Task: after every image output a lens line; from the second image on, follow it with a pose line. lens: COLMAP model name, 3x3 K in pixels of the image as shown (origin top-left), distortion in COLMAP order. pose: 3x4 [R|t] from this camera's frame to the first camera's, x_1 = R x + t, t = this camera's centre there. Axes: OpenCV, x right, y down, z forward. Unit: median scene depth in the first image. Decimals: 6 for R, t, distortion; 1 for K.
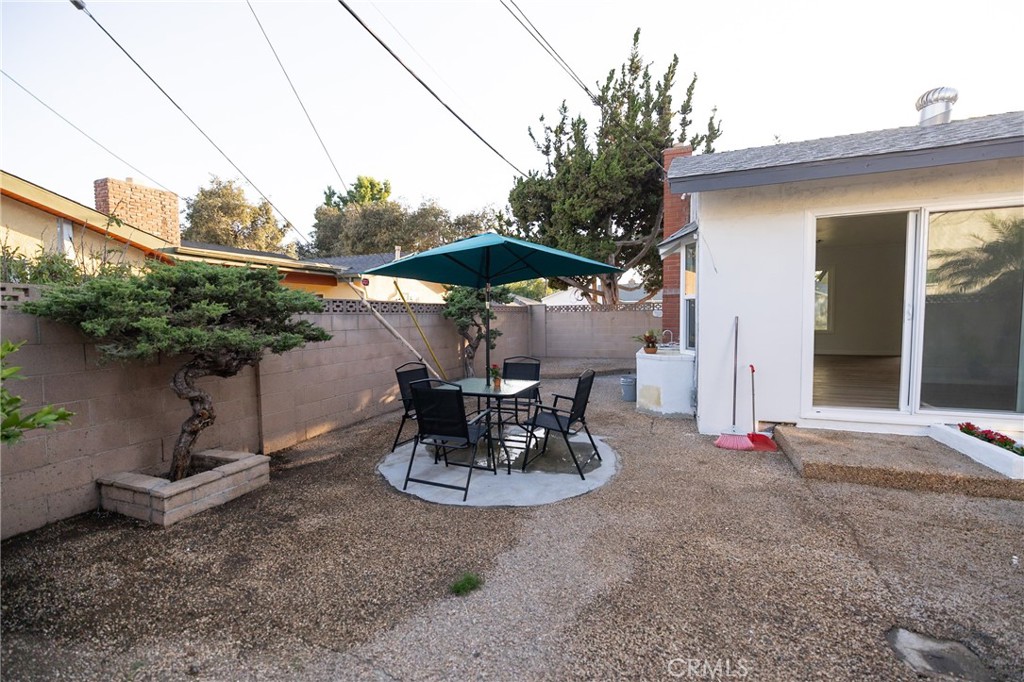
lens RADIAL K [[439.1, 0, 512.0], [0, 439.1, 332.0], [0, 0, 1]] dist [0.000414, -0.000230]
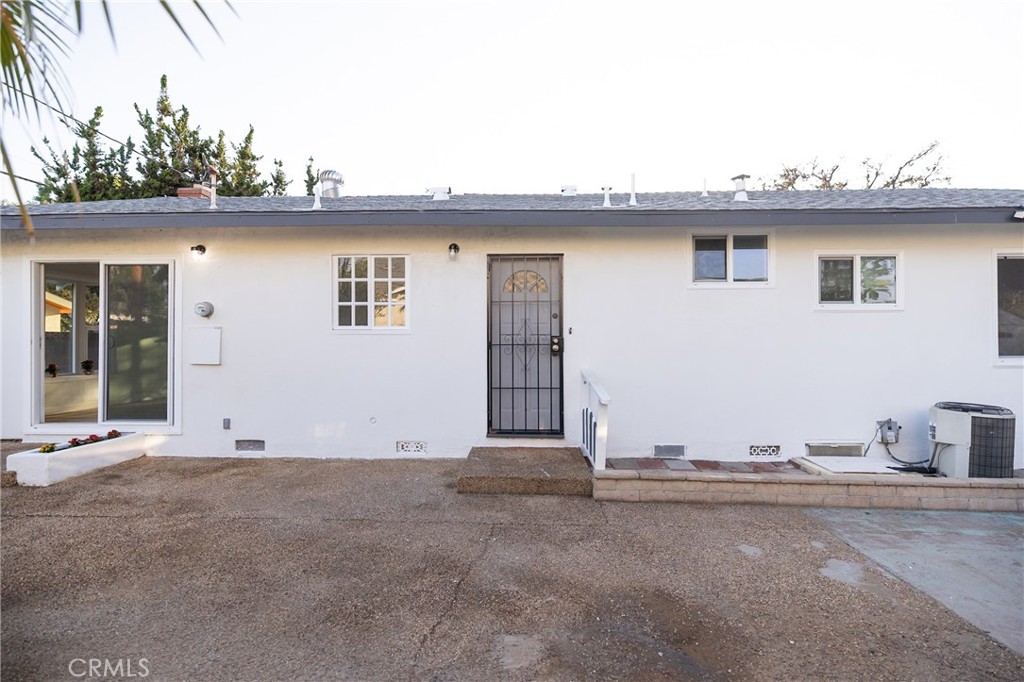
lens RADIAL K [[439.1, 0, 516.4], [0, 439.1, 333.3], [0, 0, 1]] dist [0.000414, -0.000230]
pose [[0.932974, 0.016442, 0.359569, 1.036148], [0.002667, 0.998613, -0.052583, 0.005306], [-0.359935, 0.050018, 0.931636, -0.418806]]
